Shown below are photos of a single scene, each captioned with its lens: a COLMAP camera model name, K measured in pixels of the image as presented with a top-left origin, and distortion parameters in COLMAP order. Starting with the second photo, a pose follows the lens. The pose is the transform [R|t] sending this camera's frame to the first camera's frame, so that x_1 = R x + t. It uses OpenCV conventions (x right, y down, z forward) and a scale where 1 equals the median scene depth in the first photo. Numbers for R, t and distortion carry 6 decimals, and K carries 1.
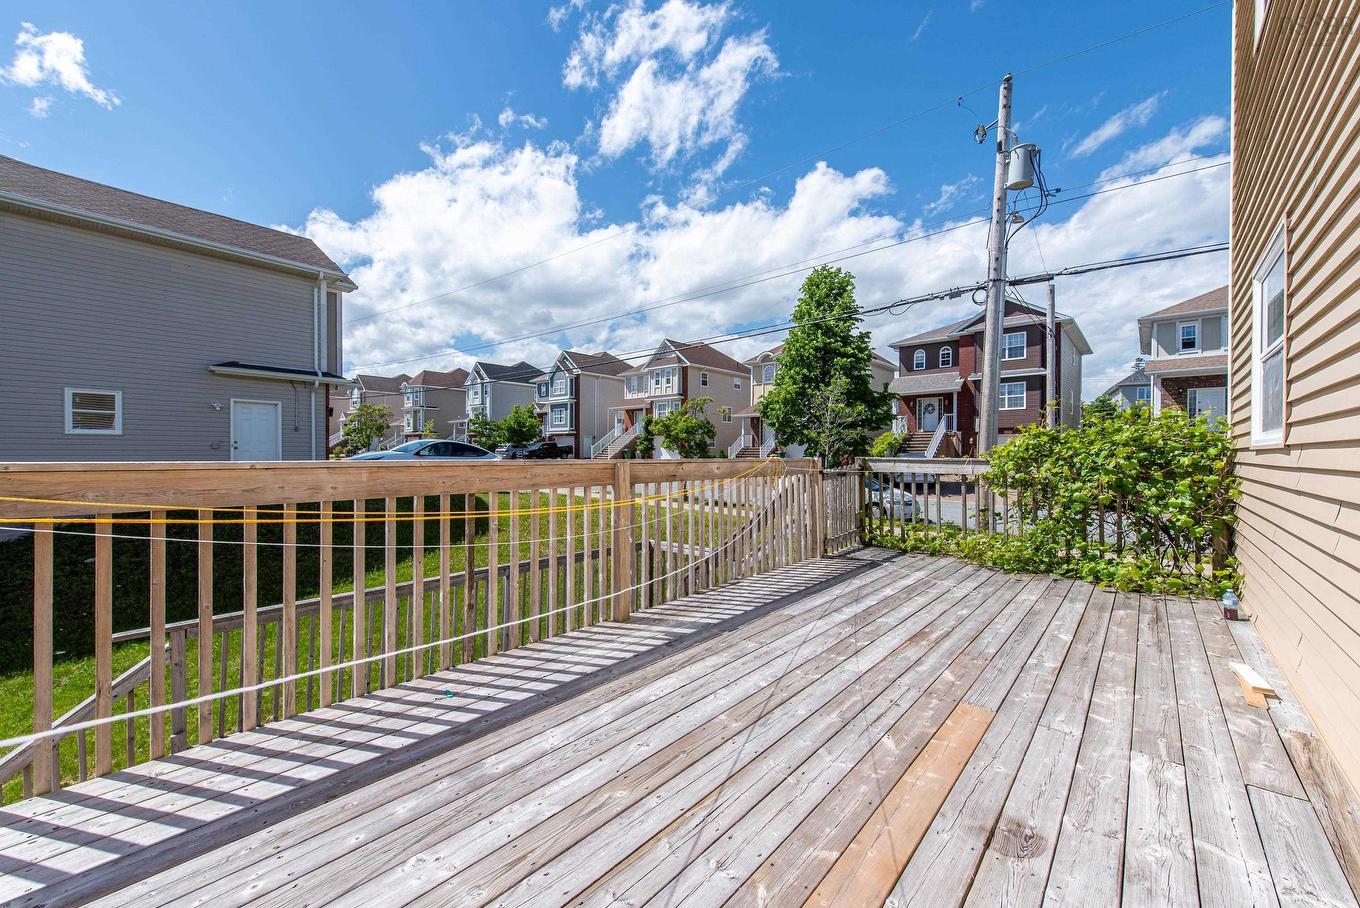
lens RADIAL K [[539.5, 0, 685.6], [0, 539.5, 449.3], [0, 0, 1]] dist [0.001953, -0.000346]
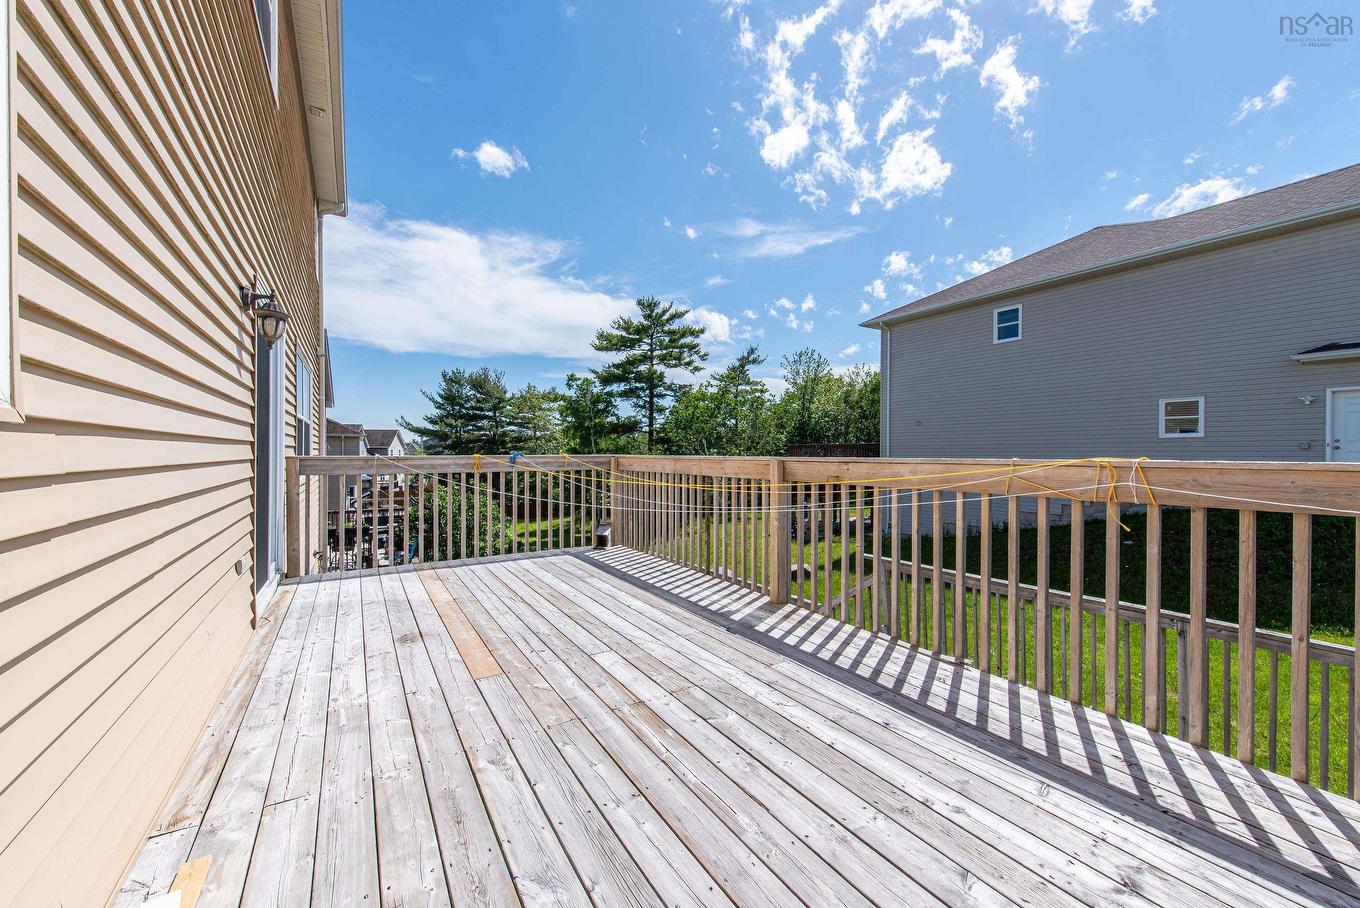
lens RADIAL K [[537.4, 0, 683.0], [0, 537.4, 456.7], [0, 0, 1]] dist [0.001152, 0.000016]
pose [[-0.305191, 0.003724, -0.952284, 0.952775], [0.006122, 0.999979, 0.001948, 0.012487], [0.952272, -0.005236, -0.305207, 1.110881]]
